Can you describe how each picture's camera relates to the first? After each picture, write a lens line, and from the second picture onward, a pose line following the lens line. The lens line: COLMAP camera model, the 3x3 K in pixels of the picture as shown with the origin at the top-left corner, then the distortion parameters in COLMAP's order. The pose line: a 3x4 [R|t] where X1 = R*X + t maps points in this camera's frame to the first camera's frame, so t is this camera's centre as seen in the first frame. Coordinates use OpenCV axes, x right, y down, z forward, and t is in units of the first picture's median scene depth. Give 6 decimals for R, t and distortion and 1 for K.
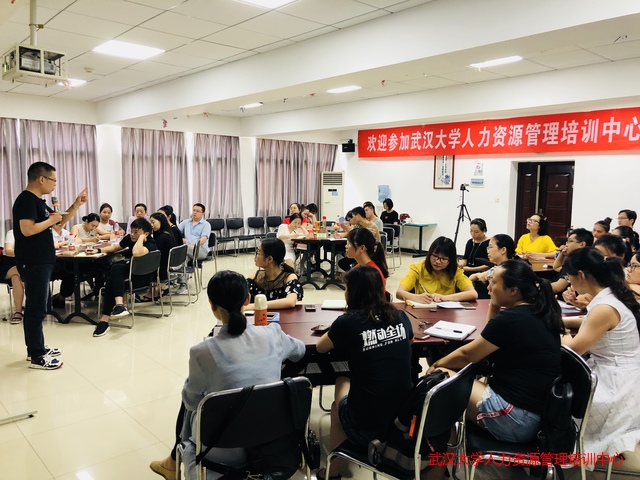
lens RADIAL K [[514.8, 0, 322.3], [0, 514.8, 241.3], [0, 0, 1]] dist [0.013832, -0.030856]
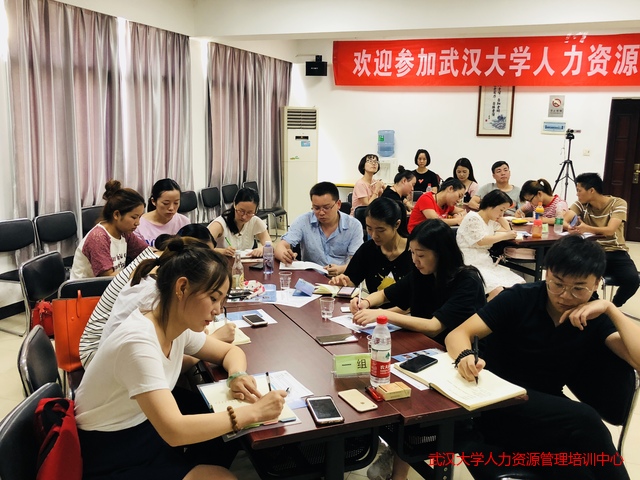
lens RADIAL K [[620.9, 0, 321.5], [0, 620.9, 235.2], [0, 0, 1]] dist [0.046486, 0.000000]
pose [[0.875623, -0.080522, 0.476236, -0.362762], [0.045970, 0.995423, 0.083785, -0.049919], [-0.480802, -0.051471, 0.875317, 0.372370]]
